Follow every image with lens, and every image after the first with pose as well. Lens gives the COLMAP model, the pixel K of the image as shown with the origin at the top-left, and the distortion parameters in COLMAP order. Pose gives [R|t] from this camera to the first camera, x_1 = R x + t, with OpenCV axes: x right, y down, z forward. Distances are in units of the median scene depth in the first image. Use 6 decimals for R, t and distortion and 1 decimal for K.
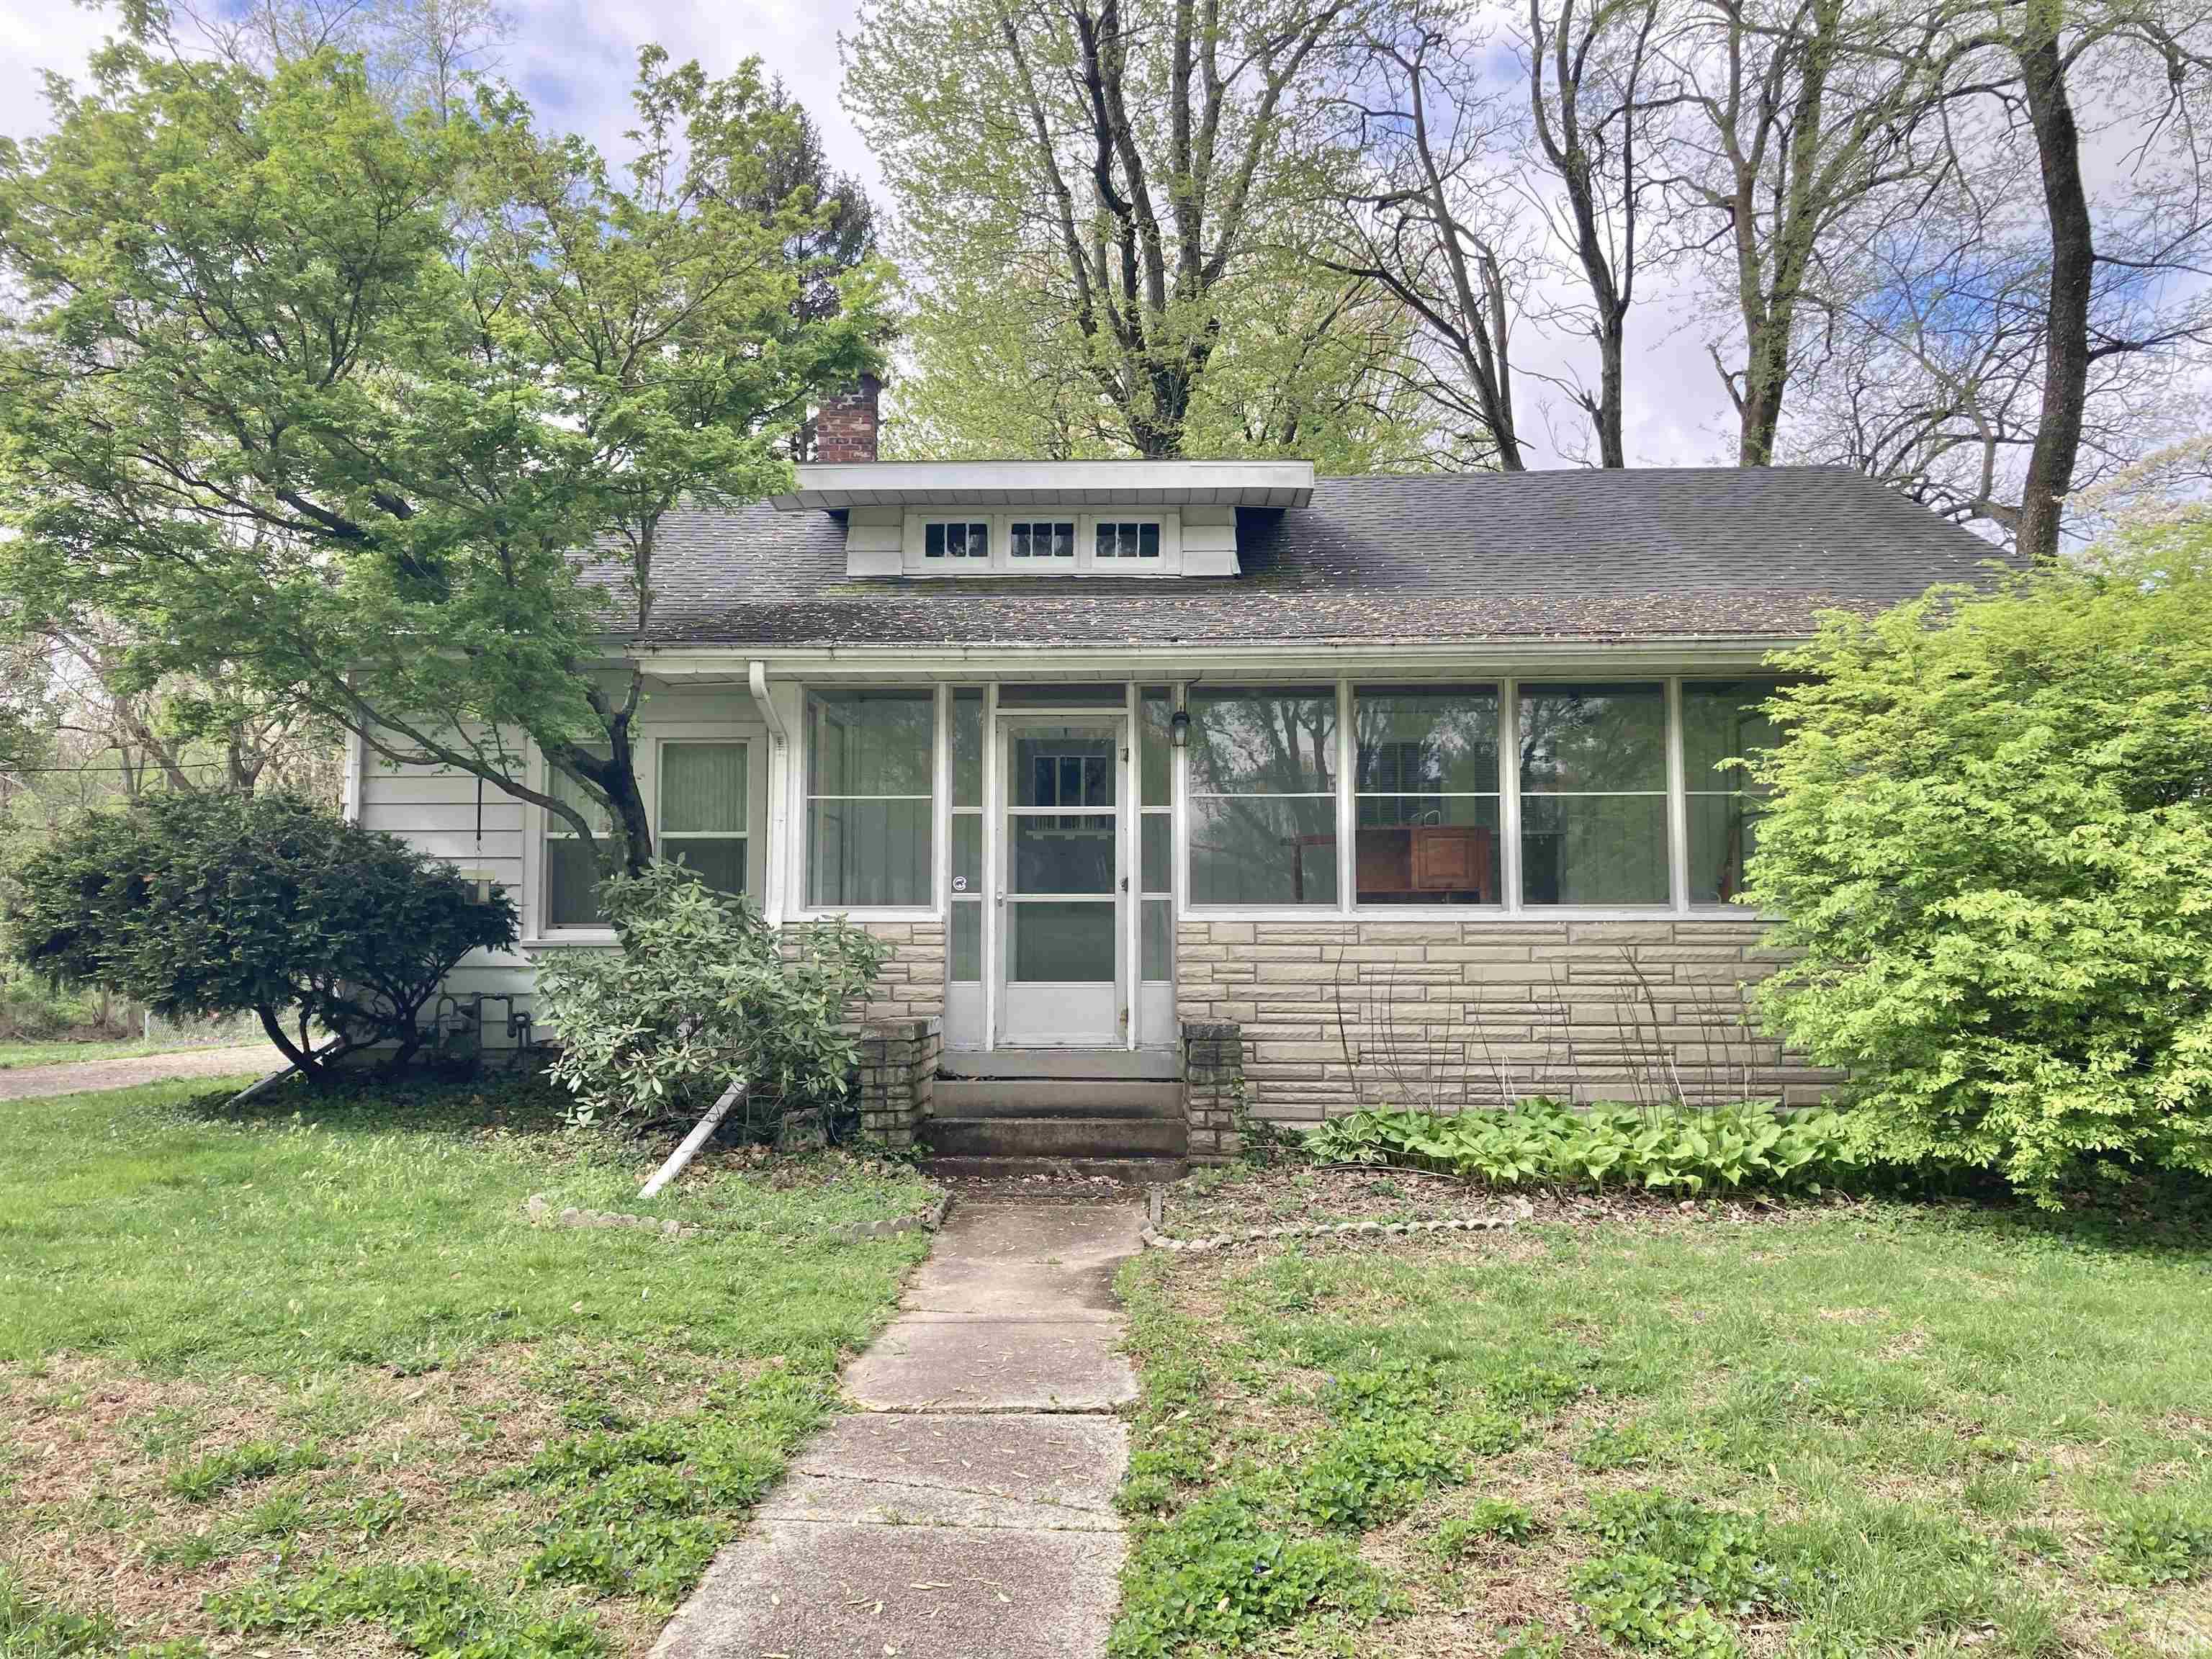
lens RADIAL K [[1824.9, 0, 1117.0], [0, 1824.9, 809.3], [0, 0, 1]] dist [0.005676, -0.006872]
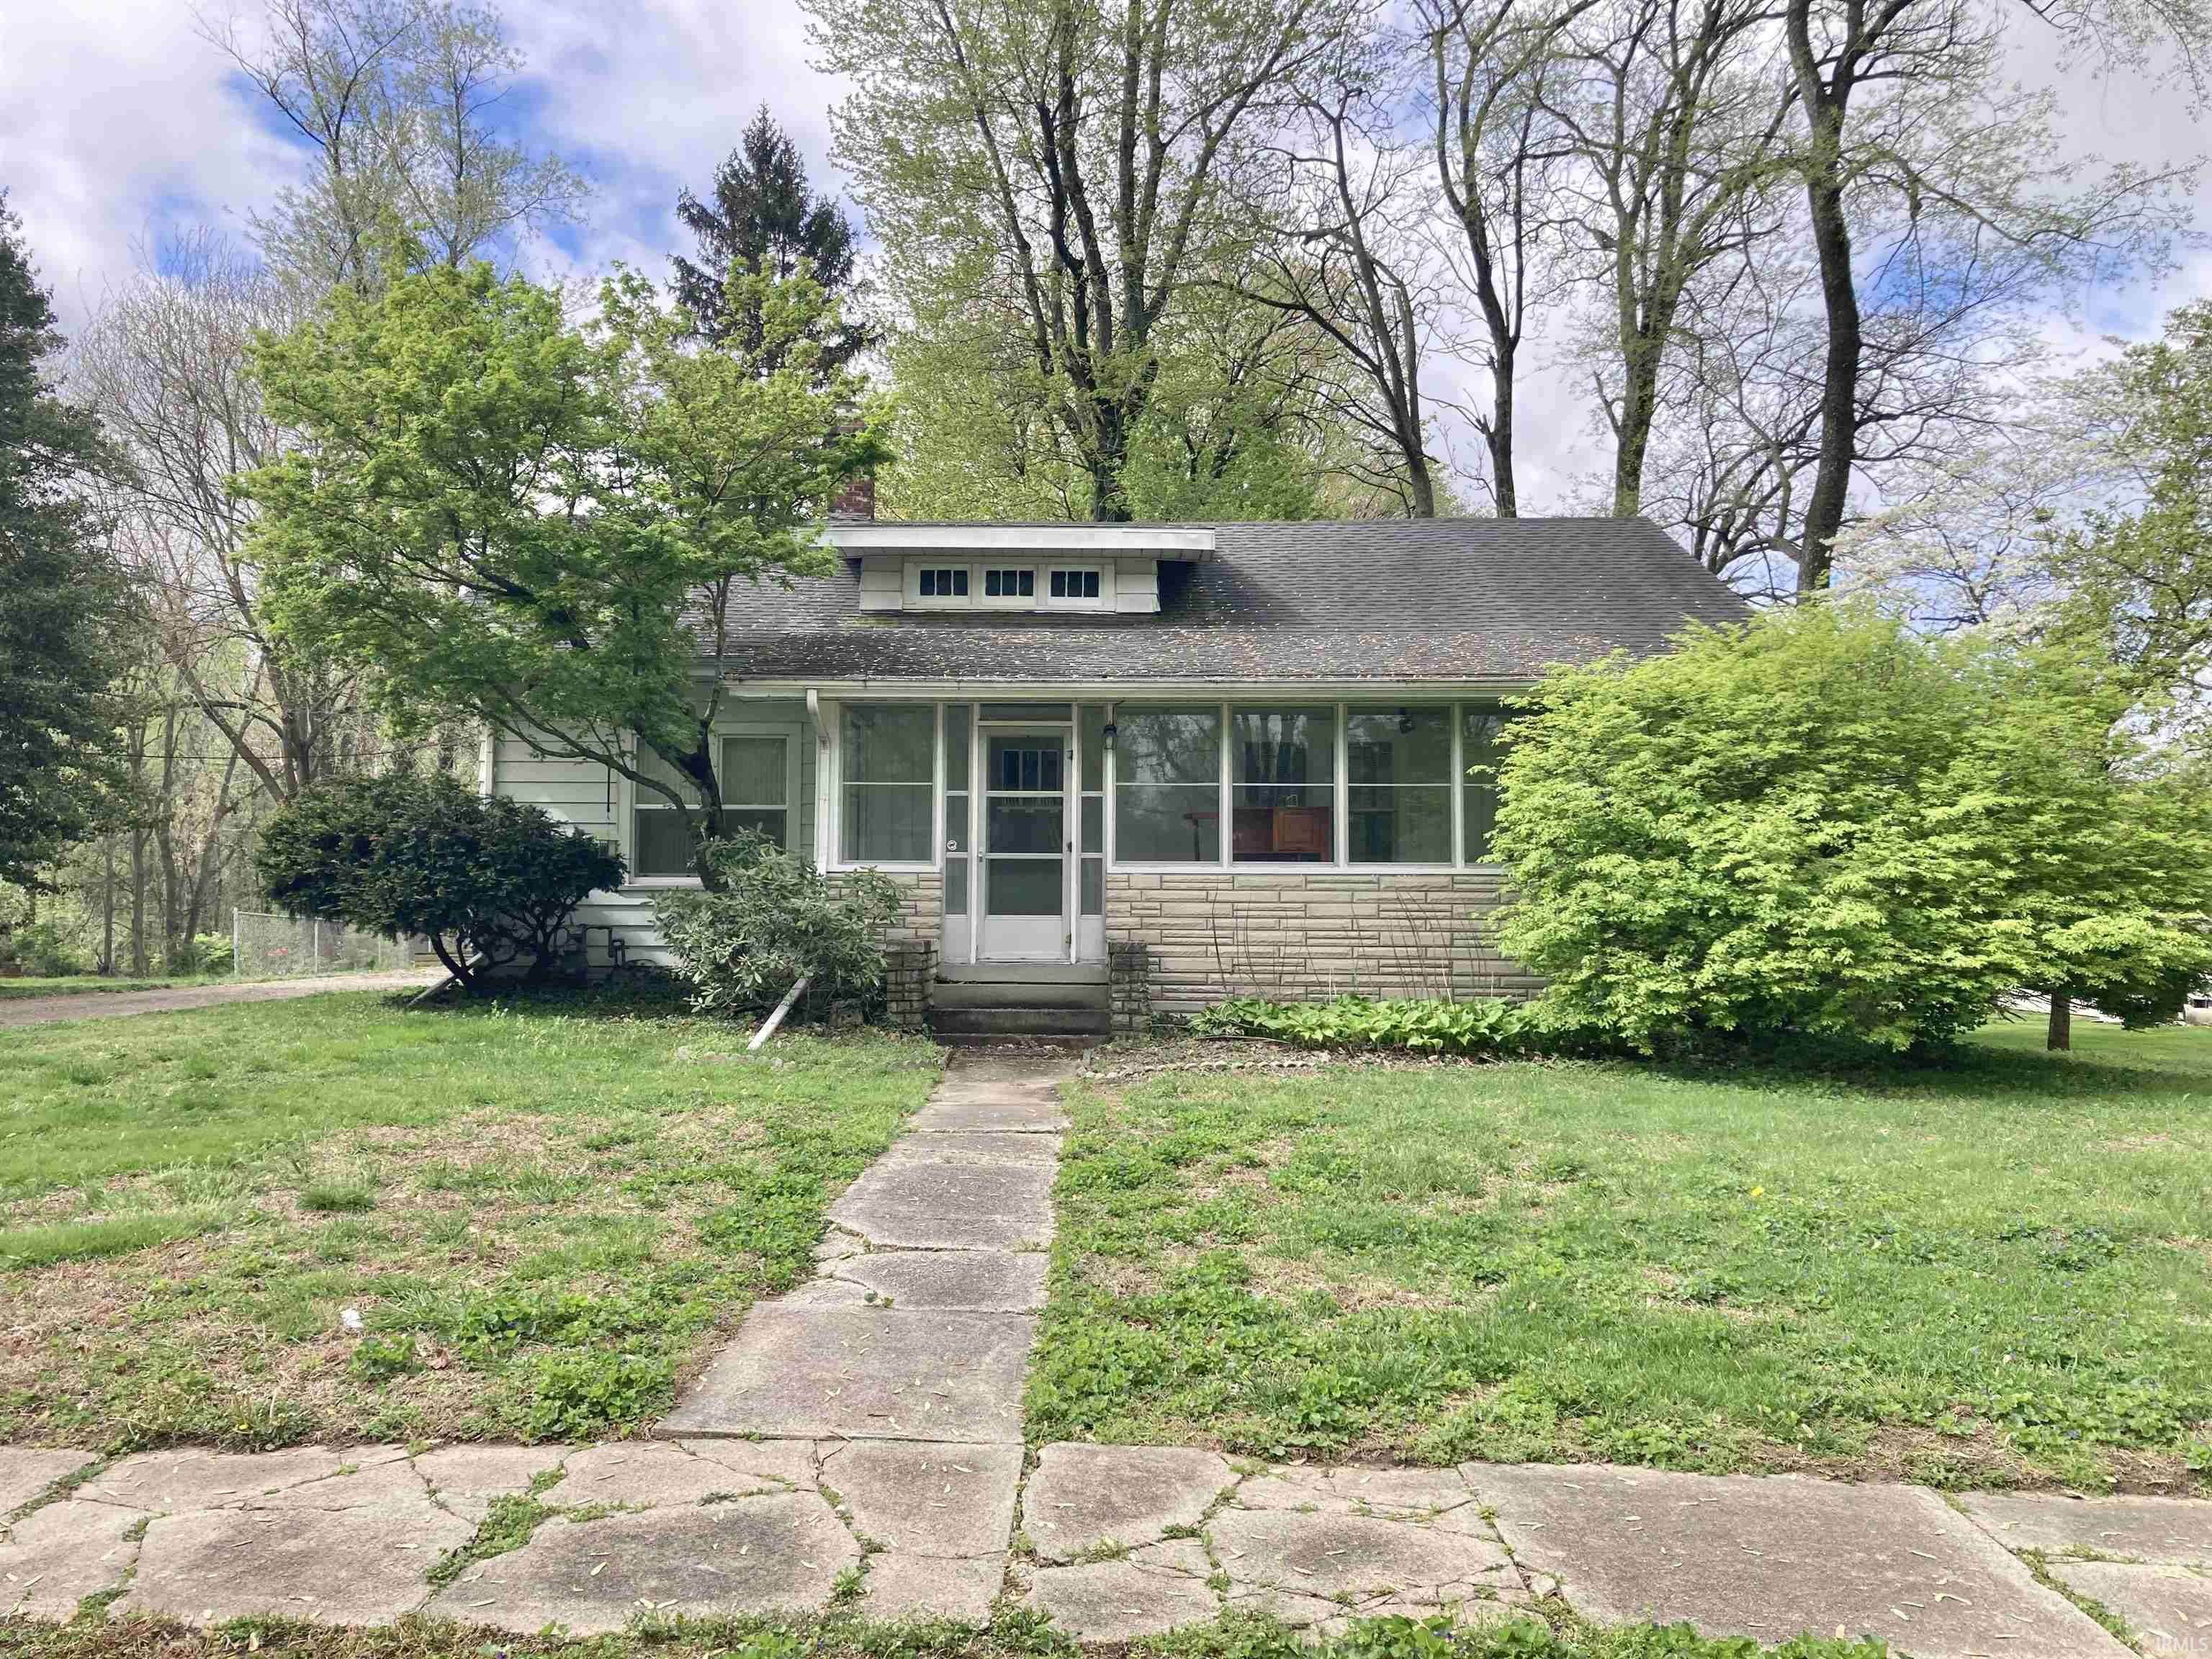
lens RADIAL K [[1822.7, 0, 1109.4], [0, 1822.7, 830.6], [0, 0, 1]] dist [0.040803, -0.030077]
pose [[0.999742, 0.006775, 0.021669, 0.004379], [-0.007498, 0.999412, 0.033454, -0.017875], [-0.021429, -0.033608, 0.999205, -0.392771]]
